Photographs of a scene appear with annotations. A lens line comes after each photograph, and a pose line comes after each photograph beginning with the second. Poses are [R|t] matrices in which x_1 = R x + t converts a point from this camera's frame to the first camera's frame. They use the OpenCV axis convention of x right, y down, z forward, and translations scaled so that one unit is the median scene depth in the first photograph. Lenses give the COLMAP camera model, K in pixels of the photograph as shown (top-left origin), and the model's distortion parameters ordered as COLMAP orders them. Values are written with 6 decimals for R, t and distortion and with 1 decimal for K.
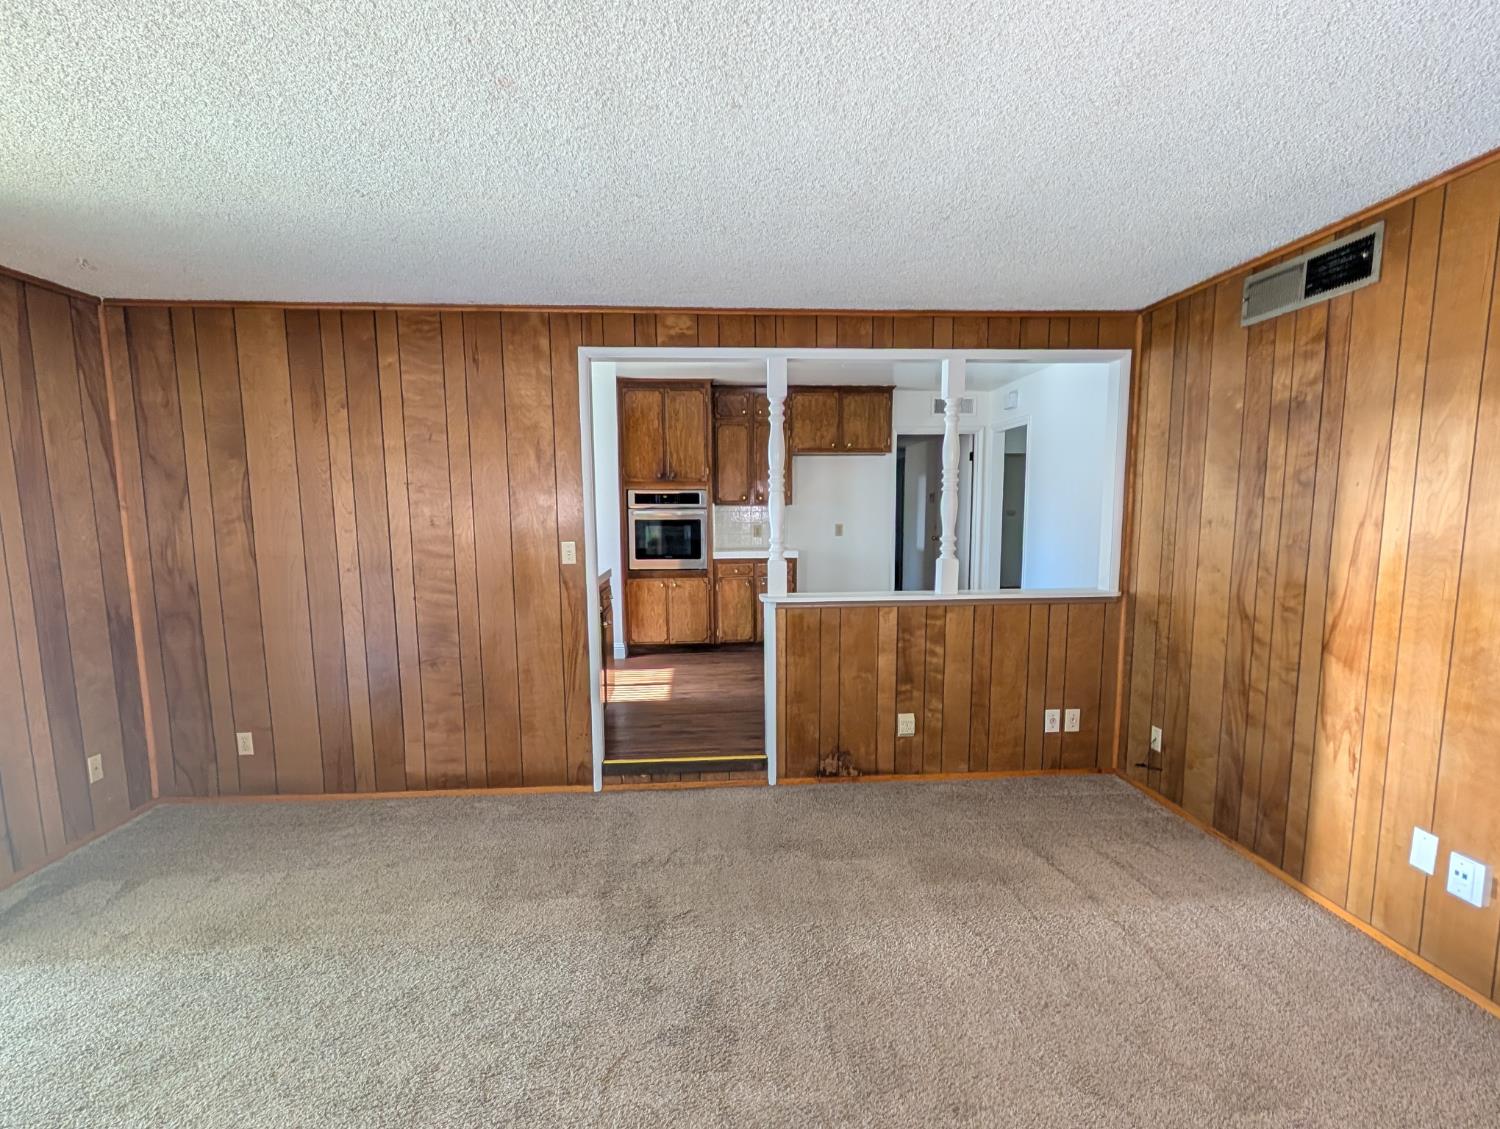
lens RADIAL K [[773.0, 0, 753.1], [0, 773.0, 619.3], [0, 0, 1]] dist [0.003333, -0.000815]
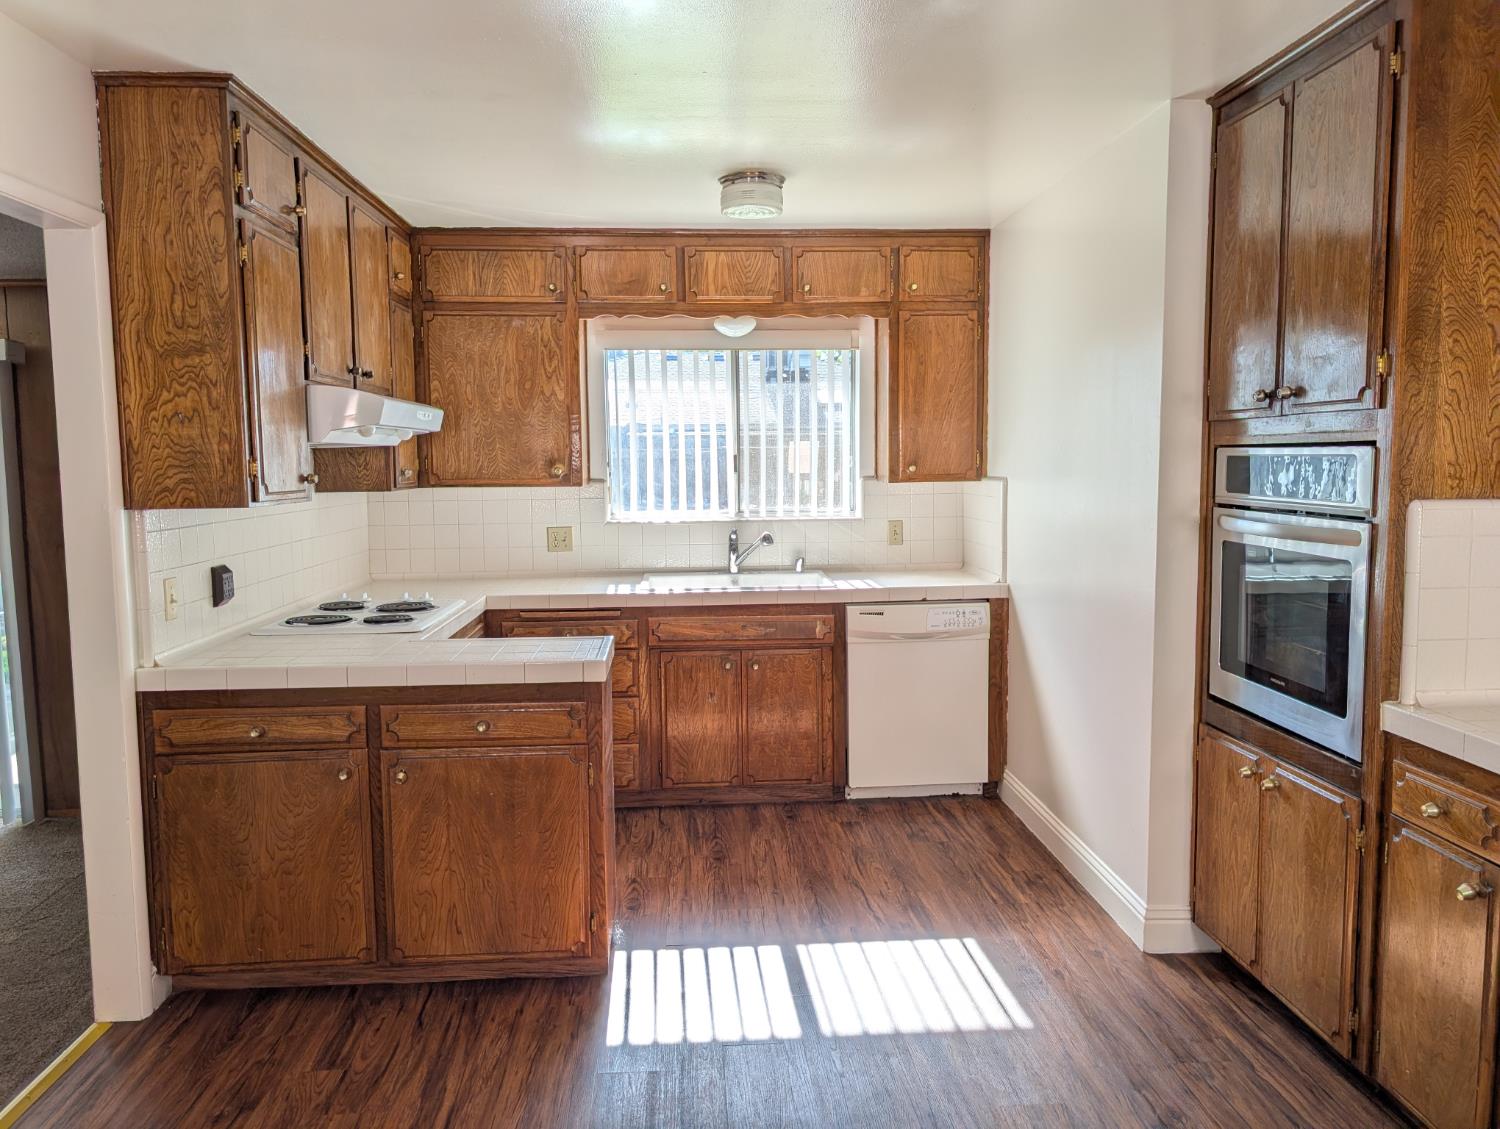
lens RADIAL K [[1079.3, 0, 751.8], [0, 1079.3, 547.4], [0, 0, 1]] dist [0.025571, -0.022188]
pose [[-0.003248, 0.090441, -0.995897, 0.483745], [-0.135564, 0.986668, 0.090045, -0.241214], [0.990763, 0.135300, 0.009056, 1.397888]]
